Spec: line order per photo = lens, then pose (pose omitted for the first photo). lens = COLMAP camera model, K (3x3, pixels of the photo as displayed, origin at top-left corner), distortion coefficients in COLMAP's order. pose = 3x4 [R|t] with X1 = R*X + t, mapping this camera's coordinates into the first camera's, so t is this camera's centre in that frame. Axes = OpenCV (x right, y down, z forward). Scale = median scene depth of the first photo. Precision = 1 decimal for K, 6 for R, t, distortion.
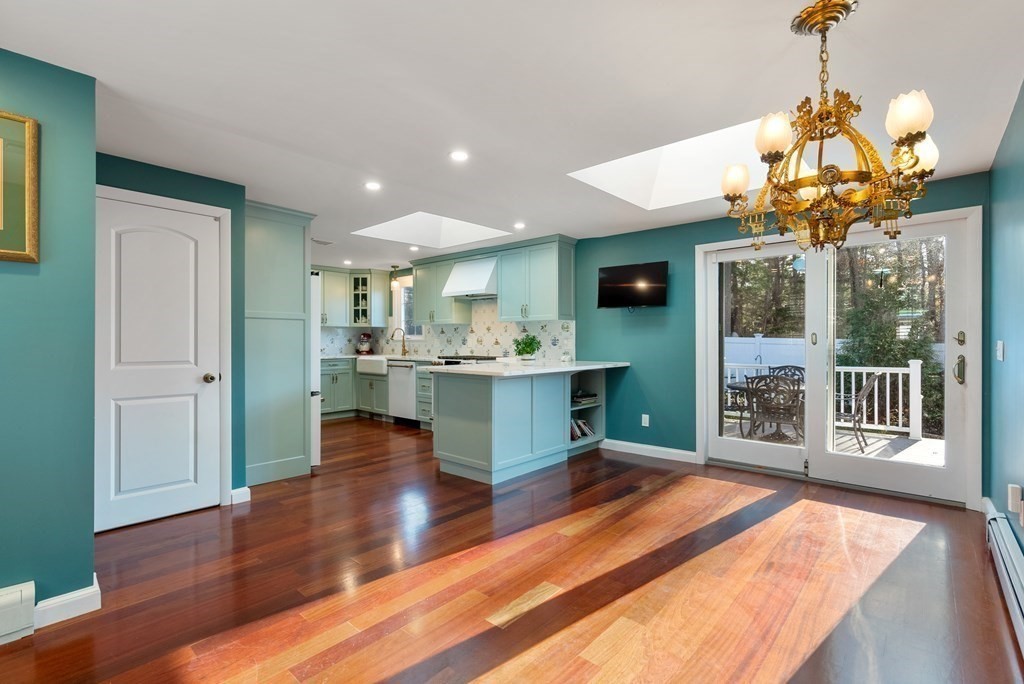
lens RADIAL K [[473.9, 0, 511.3], [0, 473.9, 344.2], [0, 0, 1]] dist [-0.009173, 0.003363]
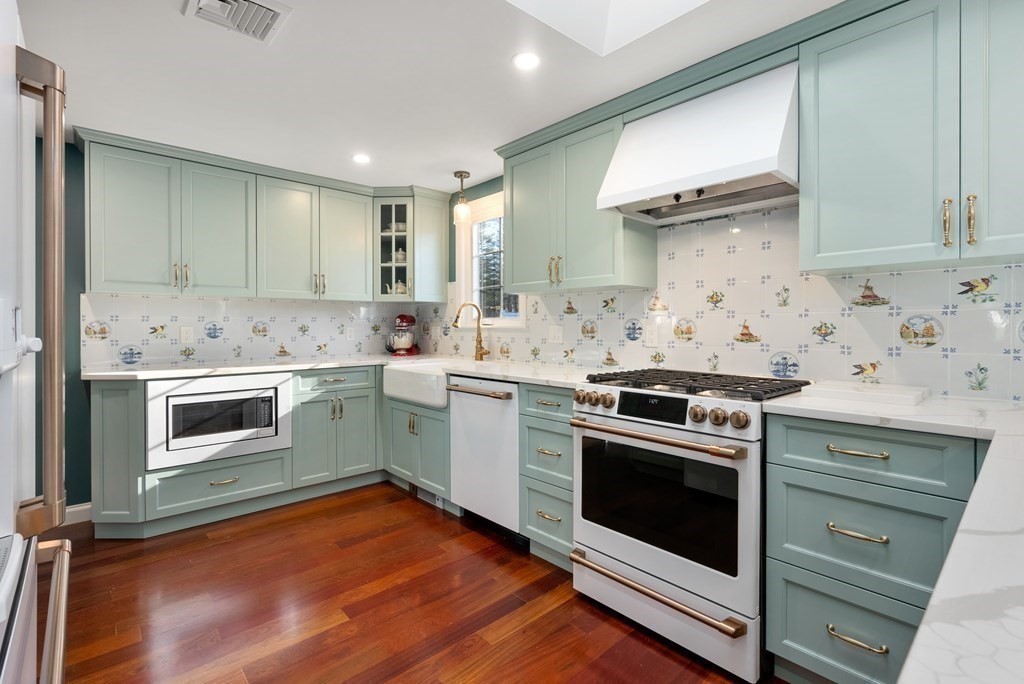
lens RADIAL K [[473.9, 0, 513.2], [0, 473.9, 329.4], [0, 0, 1]] dist [-0.009173, 0.003363]
pose [[0.994493, -0.000106, -0.104804, -0.149250], [-0.000072, 0.999999, -0.001691, -0.006887], [0.104804, 0.001689, 0.994491, 0.550433]]
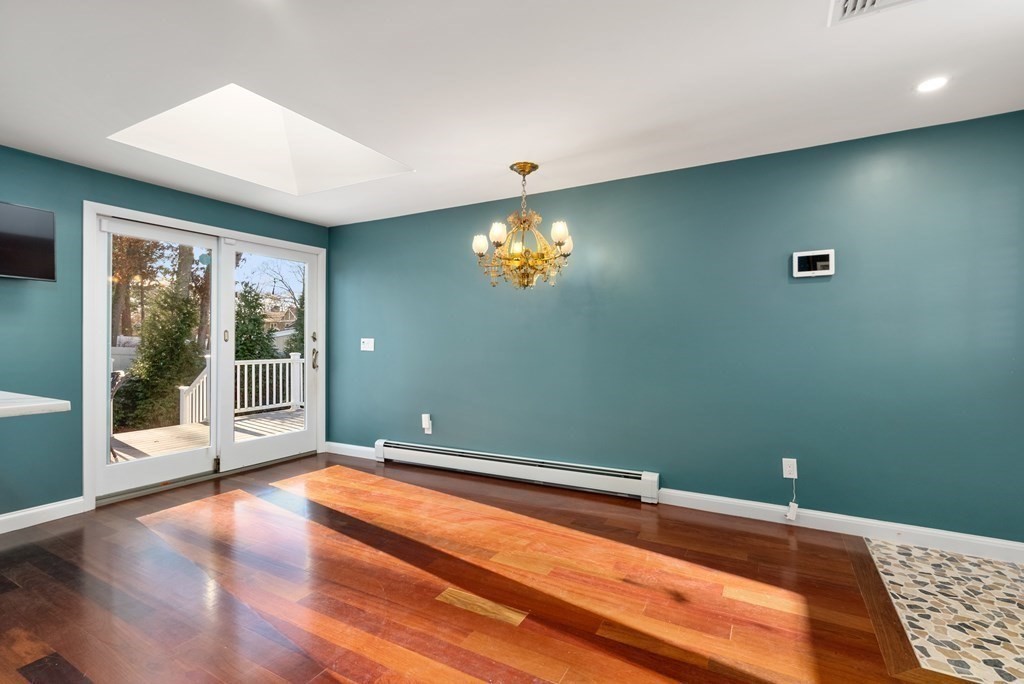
lens RADIAL K [[473.9, 0, 513.4], [0, 473.9, 343.4], [0, 0, 1]] dist [-0.009173, 0.003363]
pose [[-0.230819, -0.005188, 0.972983, -0.273895], [0.004167, 0.999971, 0.006321, 0.001003], [-0.972988, 0.005513, -0.230790, 0.342024]]
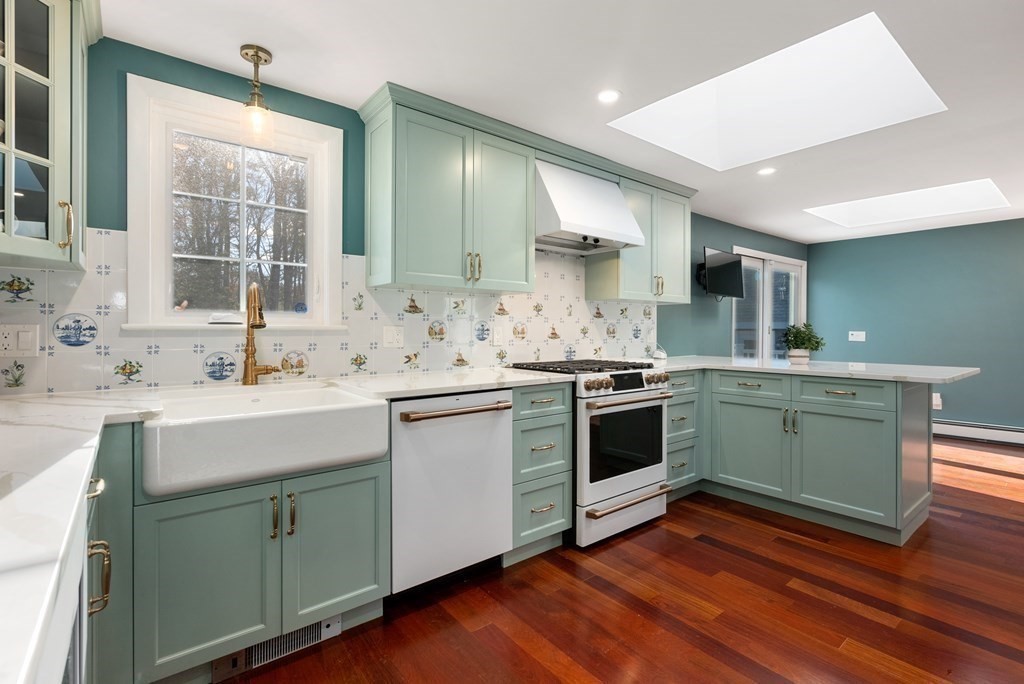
lens RADIAL K [[473.9, 0, 509.2], [0, 473.9, 330.5], [0, 0, 1]] dist [-0.009173, 0.003363]
pose [[0.167983, -0.001753, 0.985788, -0.503287], [0.004767, 0.999988, 0.000966, -0.007926], [-0.985778, 0.004537, 0.167989, 0.845921]]
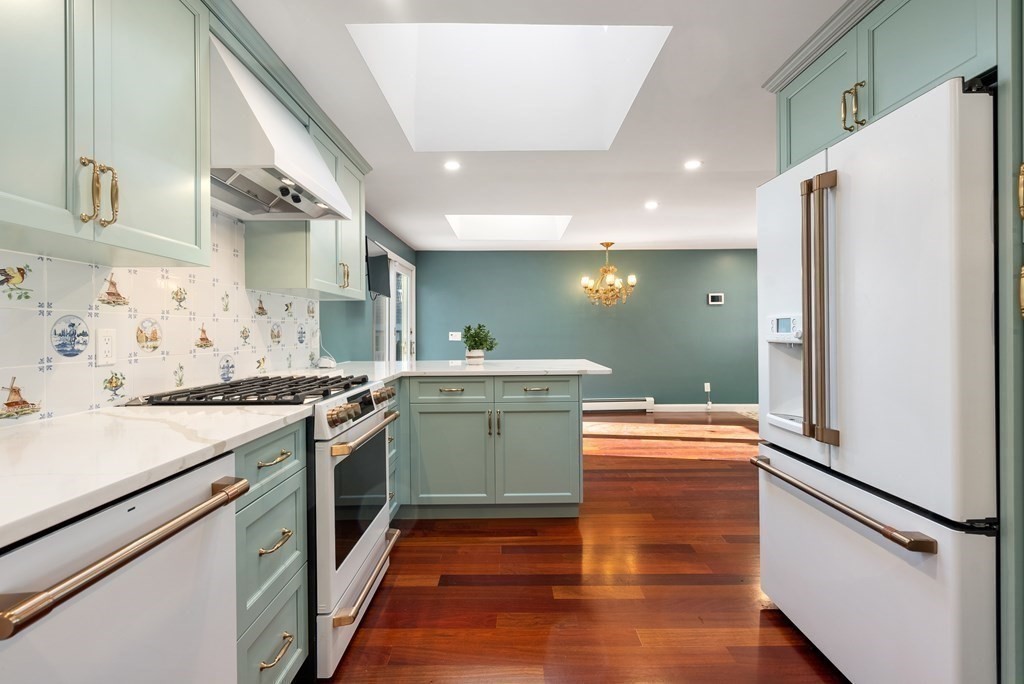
lens RADIAL K [[473.9, 0, 513.7], [0, 473.9, 331.2], [0, 0, 1]] dist [-0.009173, 0.003363]
pose [[-0.673934, 0.003543, 0.738783, -0.367261], [0.011327, 0.999921, 0.005538, -0.008444], [-0.738705, 0.012100, -0.673920, 0.936277]]
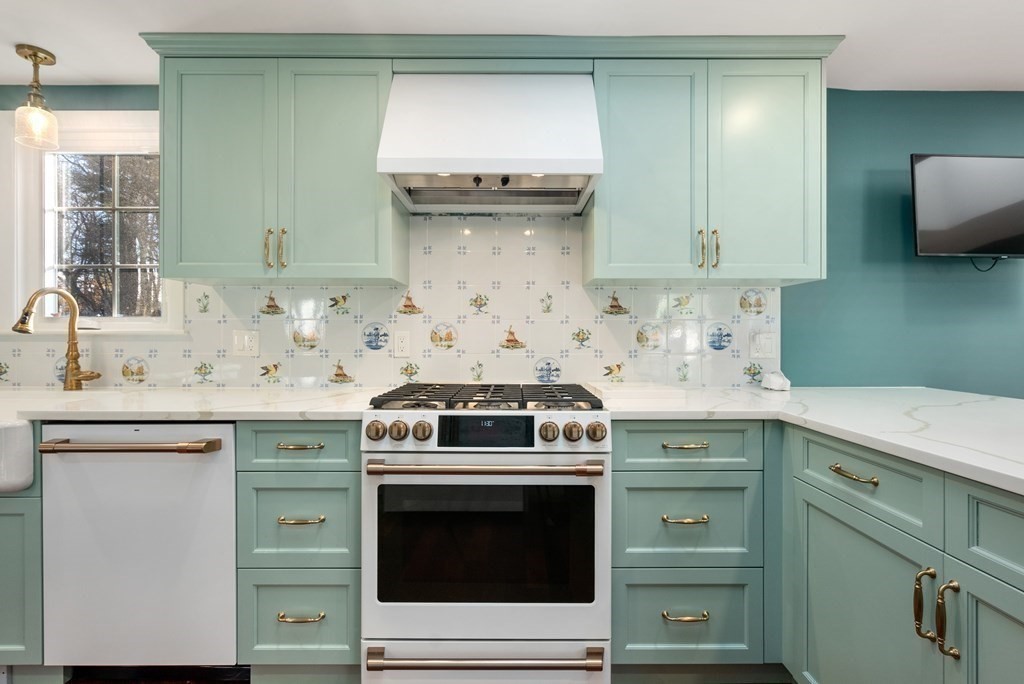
lens RADIAL K [[473.9, 0, 513.4], [0, 473.9, 336.7], [0, 0, 1]] dist [-0.009173, 0.003363]
pose [[0.743670, -0.000880, 0.668546, -0.231625], [0.004355, 0.999984, -0.003528, -0.005537], [-0.668533, 0.005536, 0.743662, 0.652886]]
